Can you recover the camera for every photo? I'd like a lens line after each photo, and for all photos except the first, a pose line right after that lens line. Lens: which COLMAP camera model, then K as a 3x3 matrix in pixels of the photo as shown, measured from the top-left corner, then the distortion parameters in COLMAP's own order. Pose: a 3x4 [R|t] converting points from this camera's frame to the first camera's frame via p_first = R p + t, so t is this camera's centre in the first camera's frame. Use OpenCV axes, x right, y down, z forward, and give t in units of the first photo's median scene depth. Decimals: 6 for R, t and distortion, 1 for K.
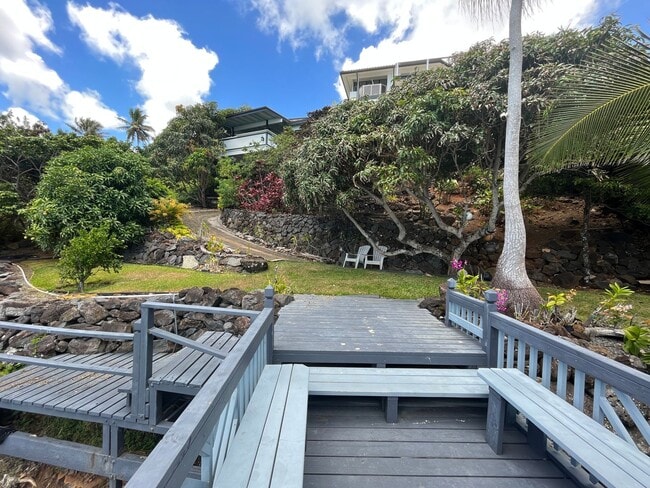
lens RADIAL K [[263.5, 0, 325.0], [0, 263.5, 244.0], [0, 0, 1]] dist [-0.001089, -0.000411]
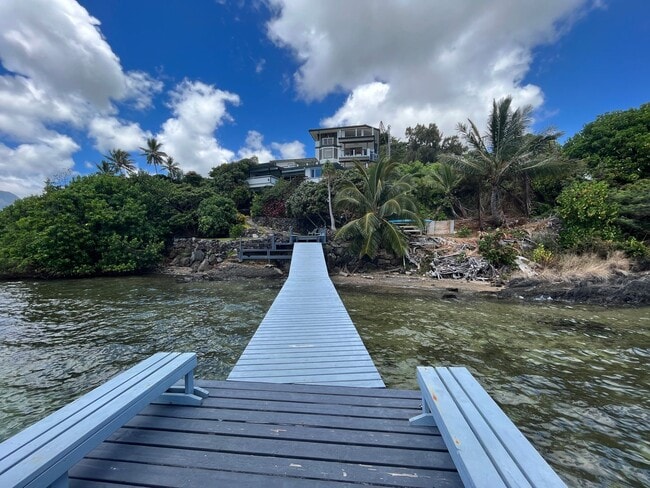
lens RADIAL K [[263.5, 0, 325.0], [0, 263.5, 244.0], [0, 0, 1]] dist [-0.001089, -0.000411]
pose [[0.997106, -0.041277, 0.063836, 0.065228], [0.041659, 0.999121, -0.004659, 0.188179], [-0.063587, 0.007305, 0.997950, -1.812809]]
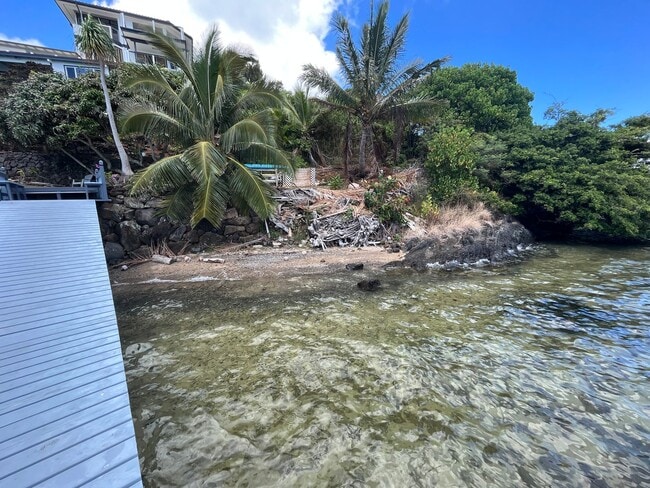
lens RADIAL K [[263.5, 0, 325.0], [0, 263.5, 244.0], [0, 0, 1]] dist [-0.001089, -0.000411]
pose [[0.757508, -0.166518, 0.631232, 0.156866], [0.056718, 0.980053, 0.190472, 0.188383], [-0.650358, -0.108482, 0.751842, -1.081142]]
